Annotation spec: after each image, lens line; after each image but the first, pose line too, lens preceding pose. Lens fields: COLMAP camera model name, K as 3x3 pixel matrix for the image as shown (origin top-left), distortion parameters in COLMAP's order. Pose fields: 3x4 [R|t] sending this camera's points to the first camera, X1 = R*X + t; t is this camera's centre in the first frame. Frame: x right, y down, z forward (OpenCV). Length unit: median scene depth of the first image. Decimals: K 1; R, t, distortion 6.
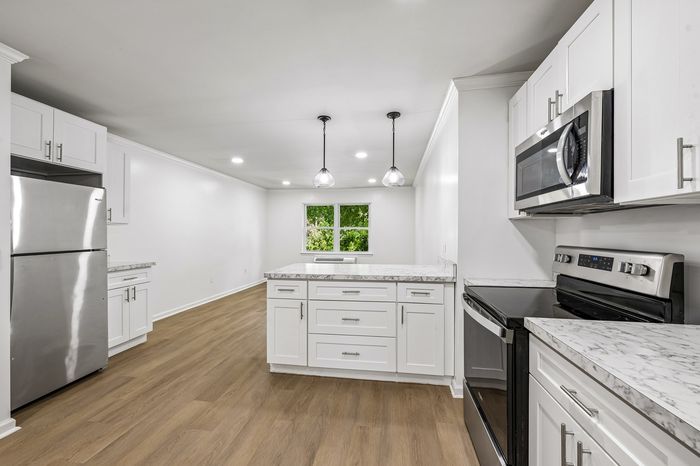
lens RADIAL K [[285.9, 0, 348.4], [0, 285.9, 232.8], [0, 0, 1]] dist [0.000697, 0.000076]
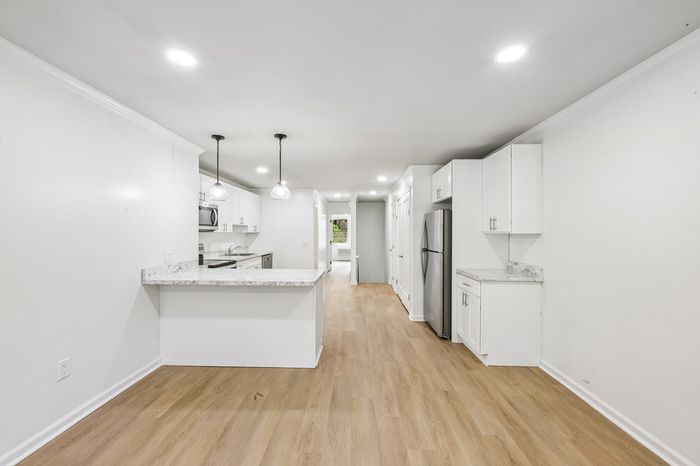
lens RADIAL K [[279.9, 0, 351.3], [0, 279.9, 229.9], [0, 0, 1]] dist [-0.000049, -0.000008]
pose [[-0.990729, -0.003175, -0.135813, -0.257346], [-0.001186, 0.999891, -0.014722, -0.037257], [0.135845, -0.014424, -0.990625, 2.588764]]
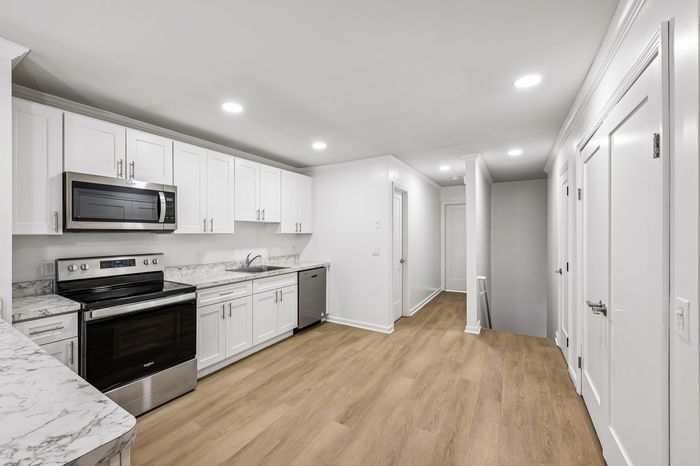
lens RADIAL K [[280.7, 0, 346.0], [0, 280.7, 232.1], [0, 0, 1]] dist [0.000351, 0.000035]
pose [[-0.928124, 0.000563, 0.372270, -0.638440], [-0.001469, 0.999986, -0.005174, -0.049849], [-0.372267, -0.005349, -0.928110, 1.279327]]
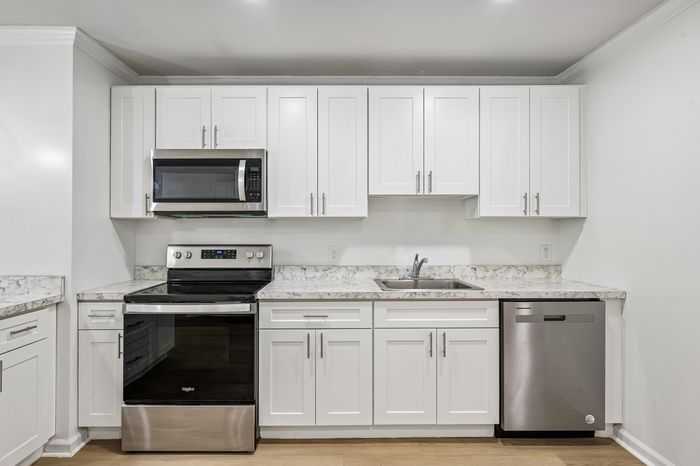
lens RADIAL K [[381.5, 0, 338.4], [0, 381.5, 229.5], [0, 0, 1]] dist [-0.000965, -0.000095]
pose [[-0.169040, 0.007088, 0.985584, -0.678349], [-0.002816, 0.999967, -0.007674, -0.004674], [-0.985605, -0.004073, -0.169014, 0.461631]]
